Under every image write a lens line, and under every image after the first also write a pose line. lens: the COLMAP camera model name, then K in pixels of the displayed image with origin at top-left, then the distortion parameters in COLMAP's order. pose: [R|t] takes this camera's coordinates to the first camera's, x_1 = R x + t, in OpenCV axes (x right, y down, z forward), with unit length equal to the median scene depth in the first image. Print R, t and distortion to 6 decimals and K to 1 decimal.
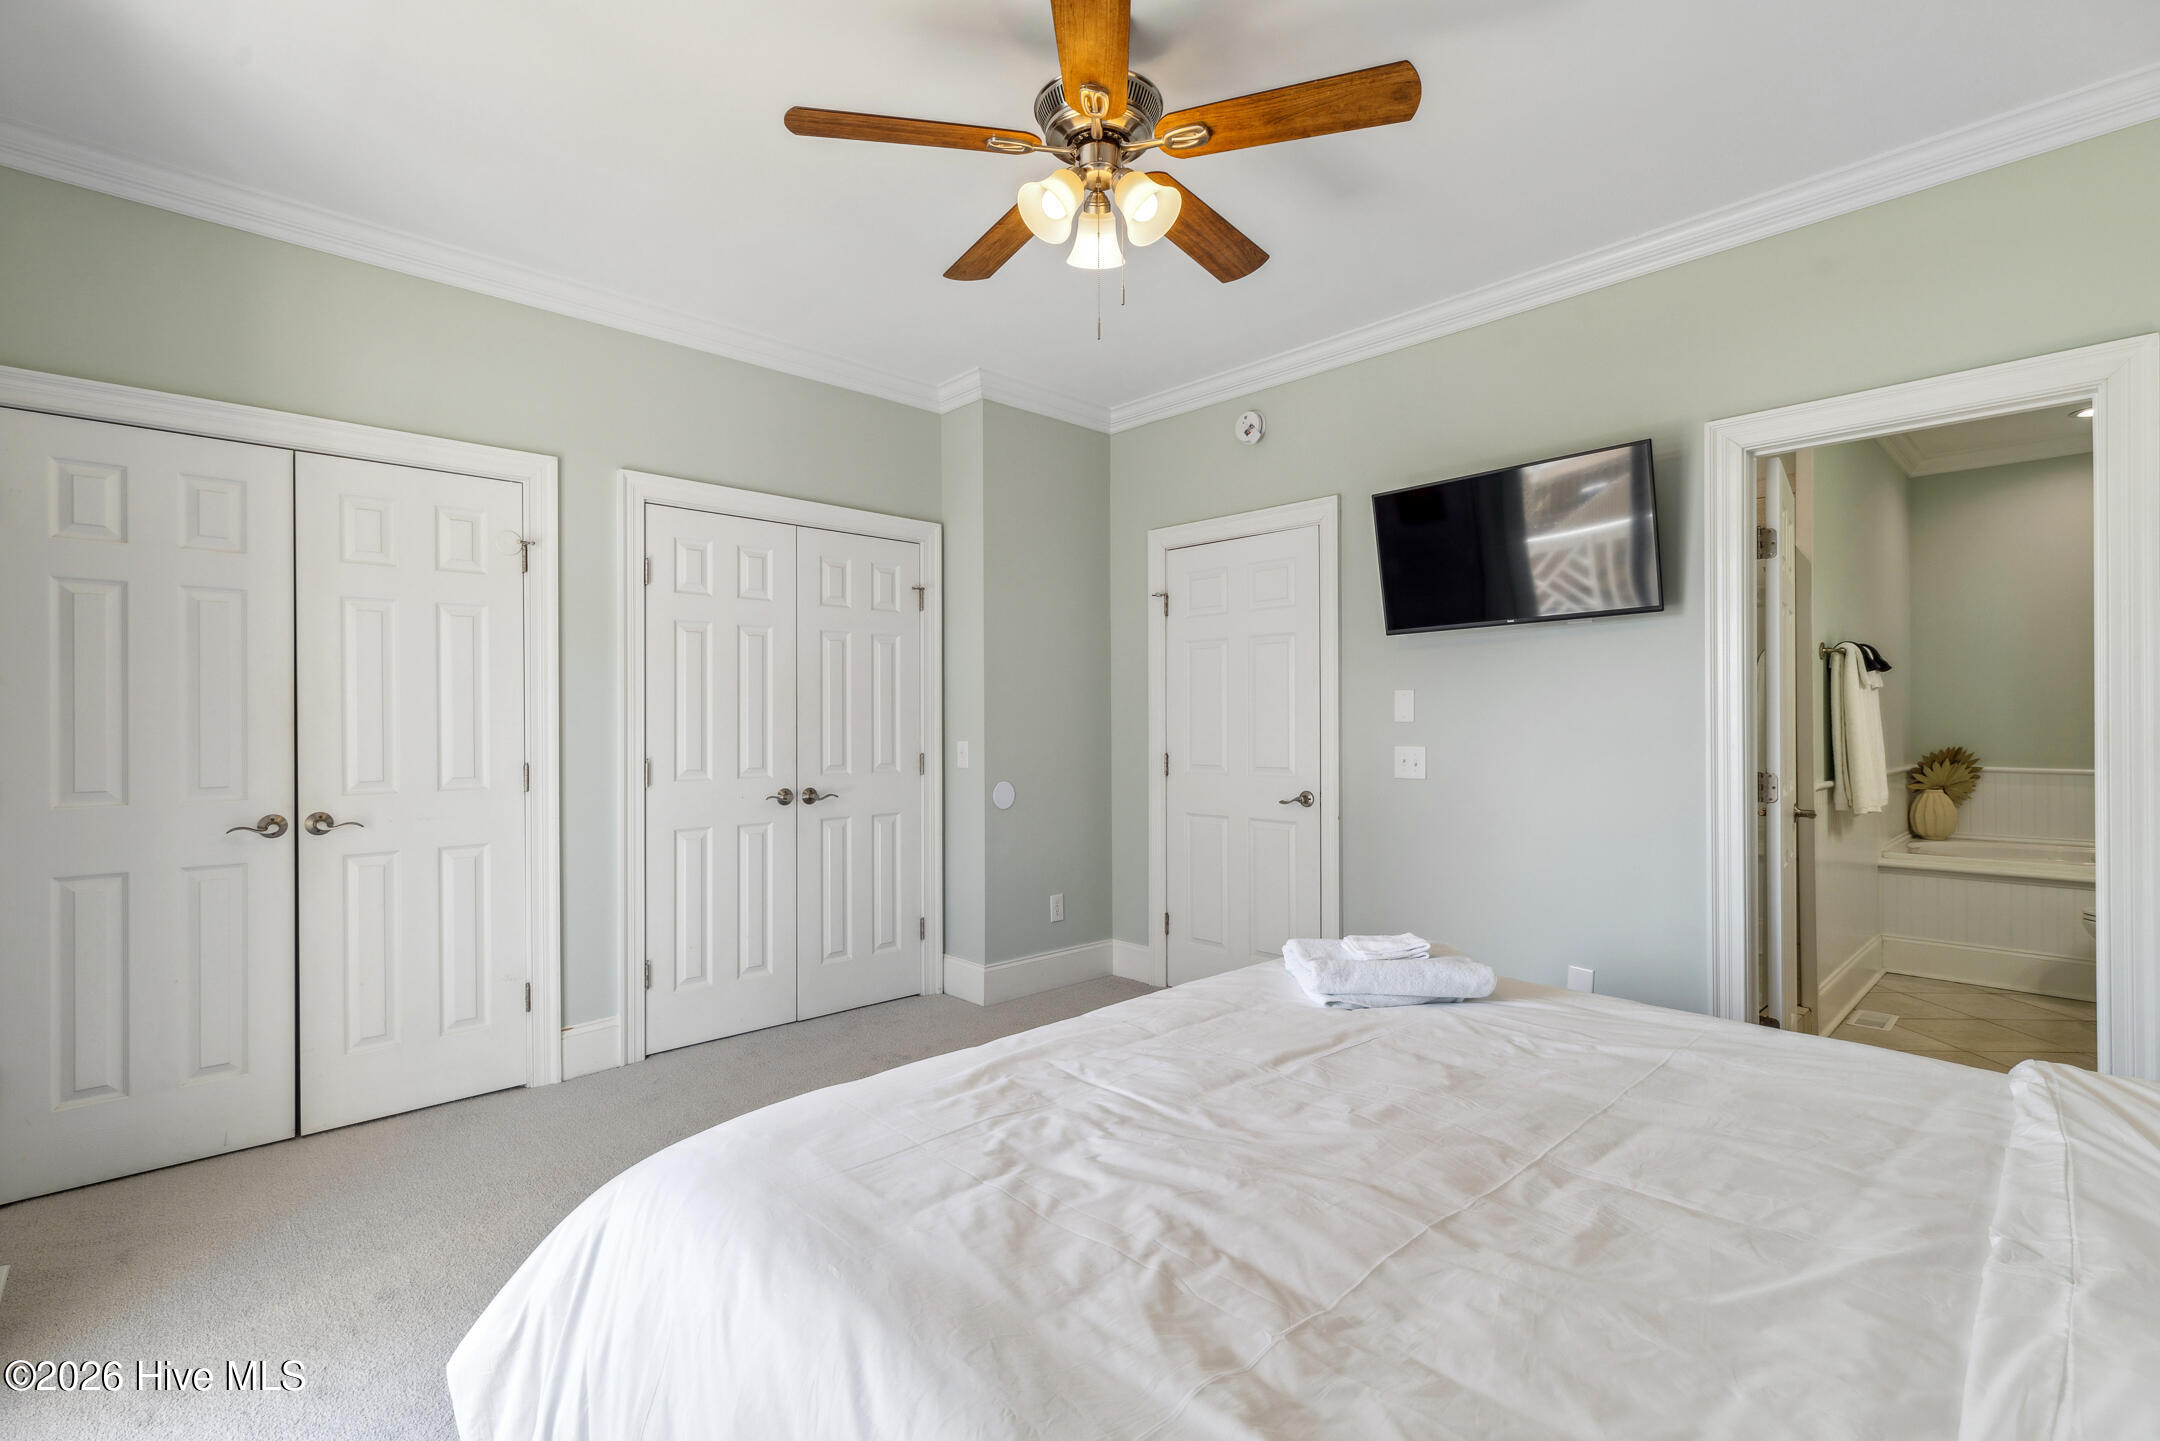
lens RADIAL K [[984.4, 0, 1067.7], [0, 984.4, 720.2], [0, 0, 1]] dist [0.004424, 0.000266]
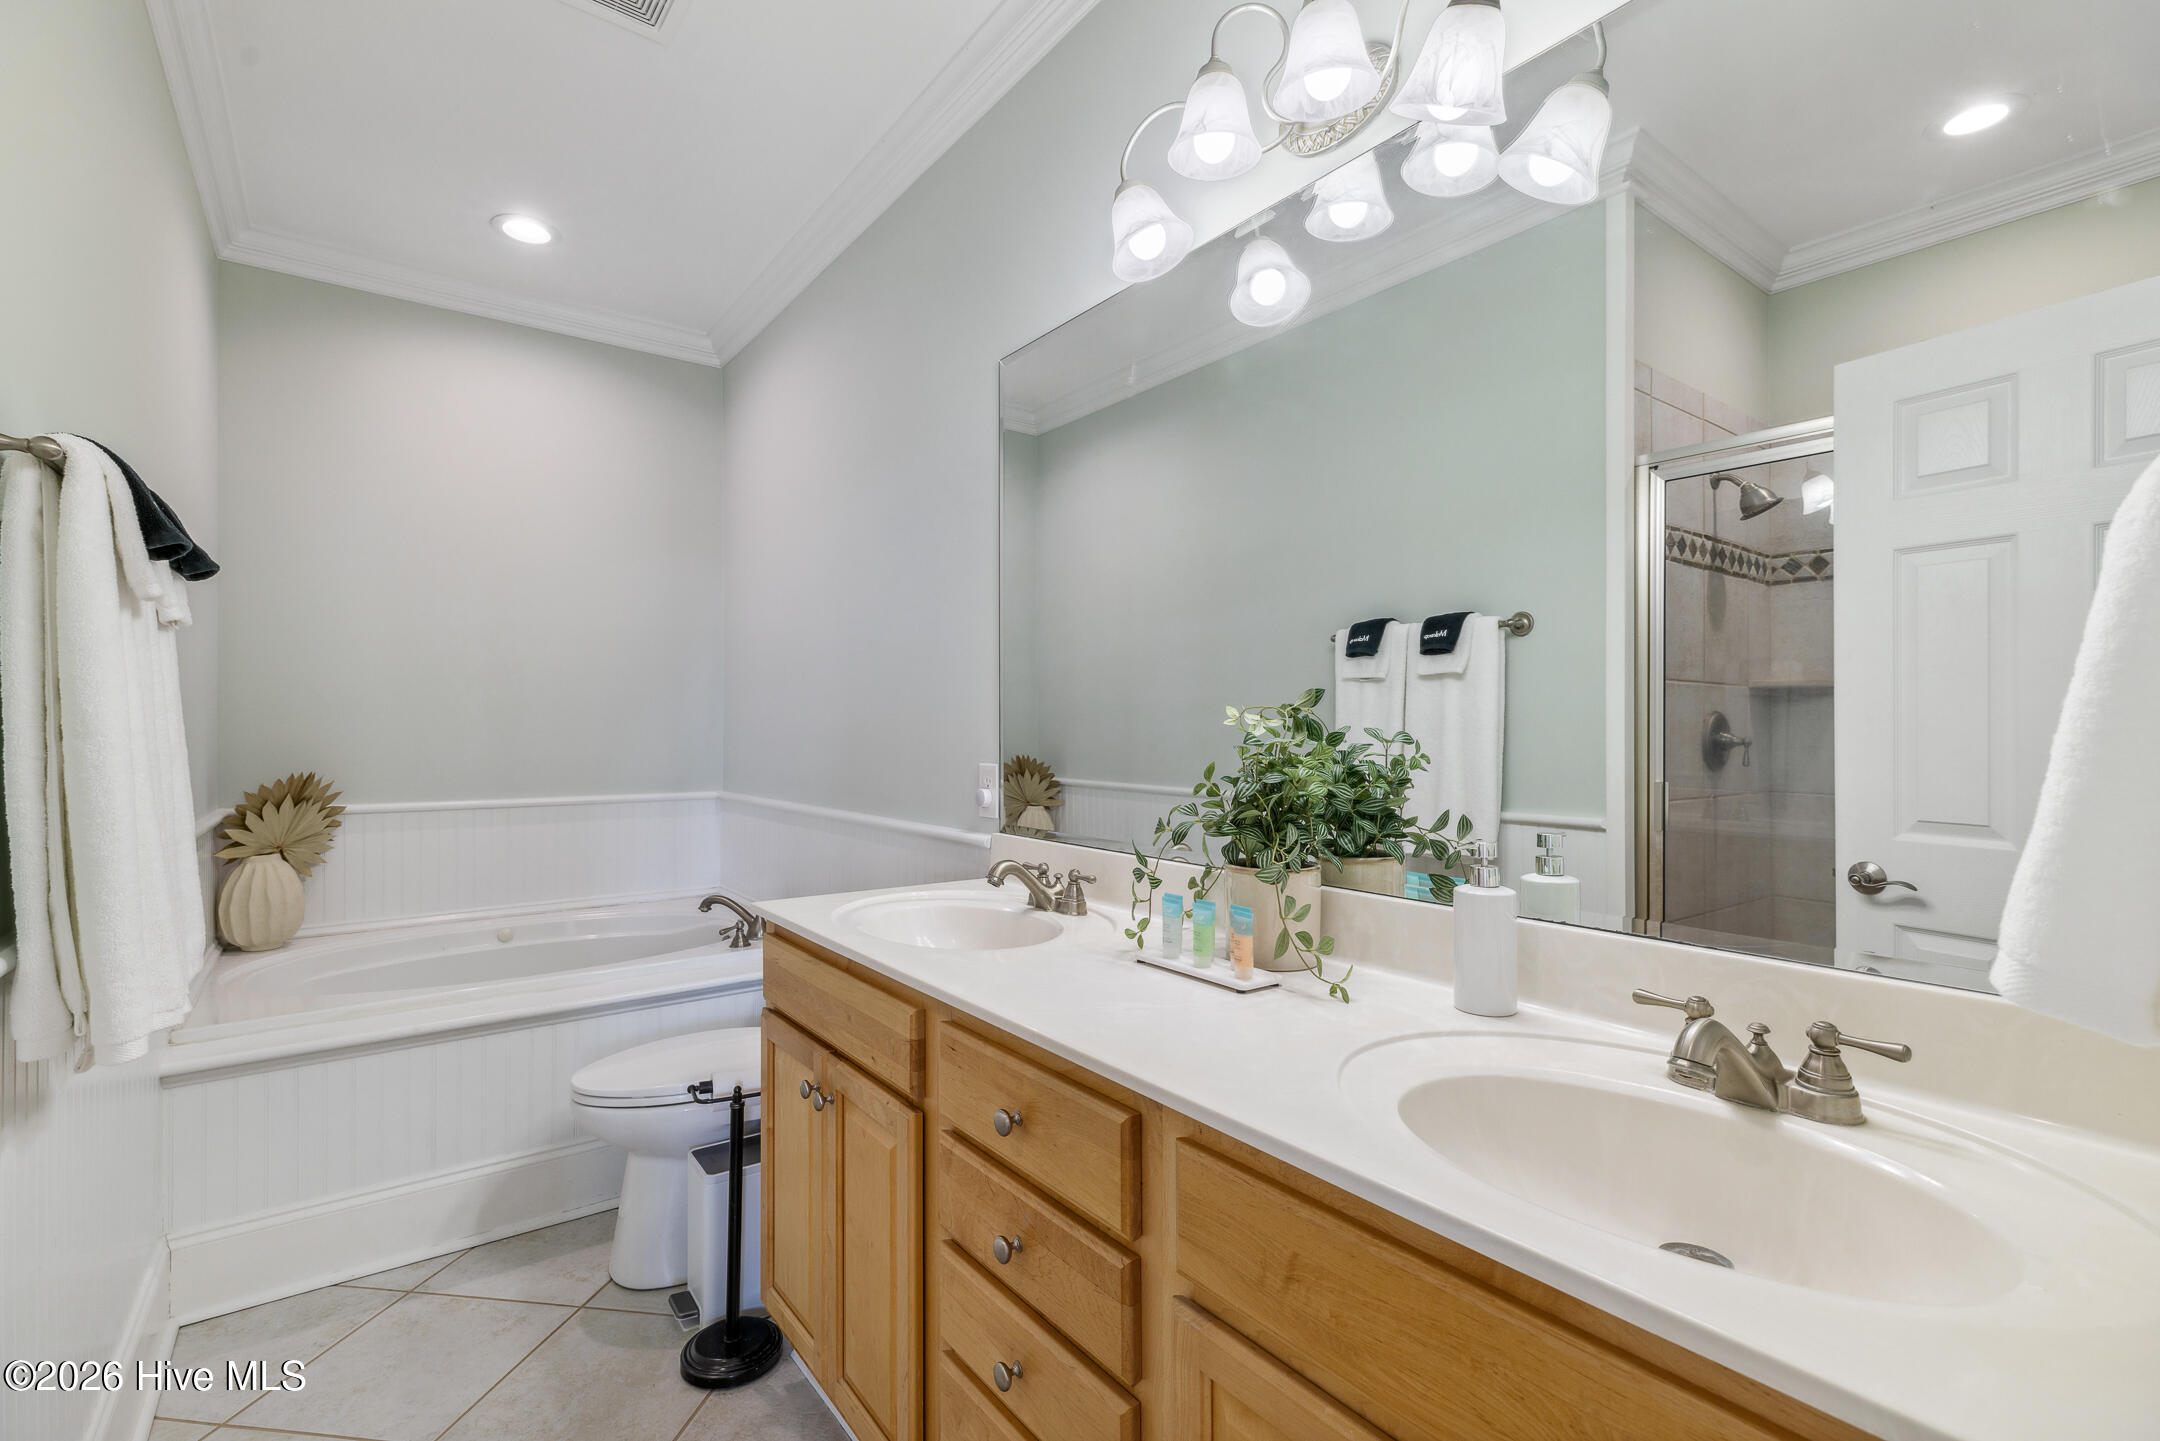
lens RADIAL K [[984.4, 0, 1067.7], [0, 984.4, 720.2], [0, 0, 1]] dist [0.004424, 0.000266]
pose [[0.123861, 0.005787, 0.992283, 0.407597], [-0.002682, 0.999981, -0.005497, -0.000194], [-0.992296, -0.001981, 0.123874, 0.510290]]
